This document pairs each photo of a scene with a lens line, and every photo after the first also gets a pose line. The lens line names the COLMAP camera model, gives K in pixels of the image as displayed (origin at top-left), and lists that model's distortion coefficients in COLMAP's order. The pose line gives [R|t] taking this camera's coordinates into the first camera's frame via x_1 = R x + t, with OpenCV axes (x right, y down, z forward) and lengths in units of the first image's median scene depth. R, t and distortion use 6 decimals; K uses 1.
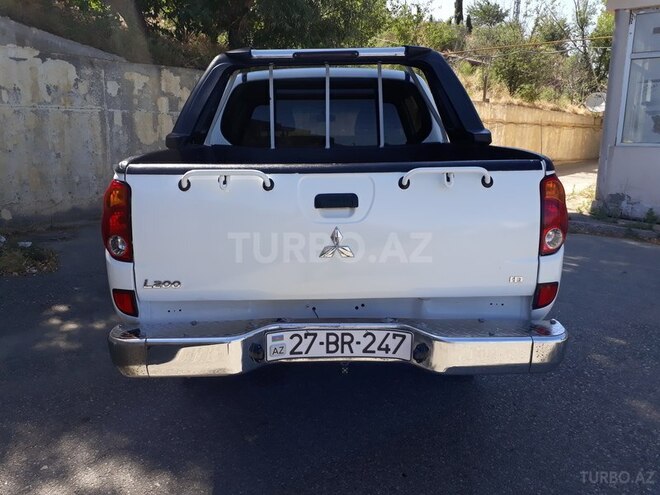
lens RADIAL K [[518.9, 0, 330.0], [0, 518.9, 247.5], [0, 0, 1]] dist [0.002199, -0.003633]
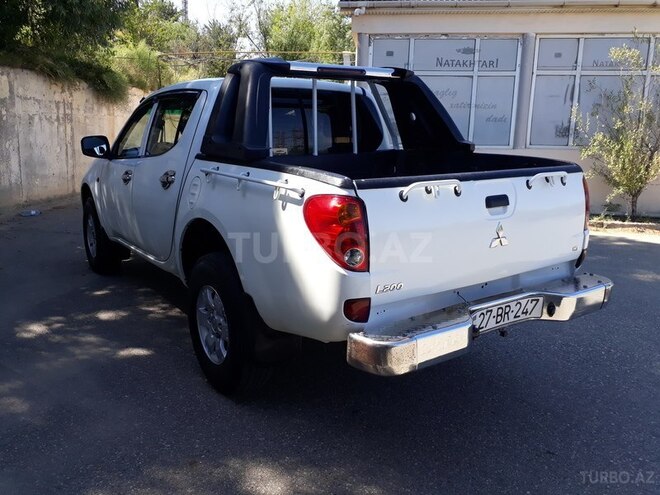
lens RADIAL K [[528.7, 0, 324.5], [0, 528.7, 244.5], [0, 0, 1]] dist [0.007849, -0.001913]
pose [[0.834386, -0.107014, 0.540693, -1.016462], [0.110007, 0.993567, 0.026886, -0.064985], [-0.540091, 0.037047, 0.840791, 0.150551]]
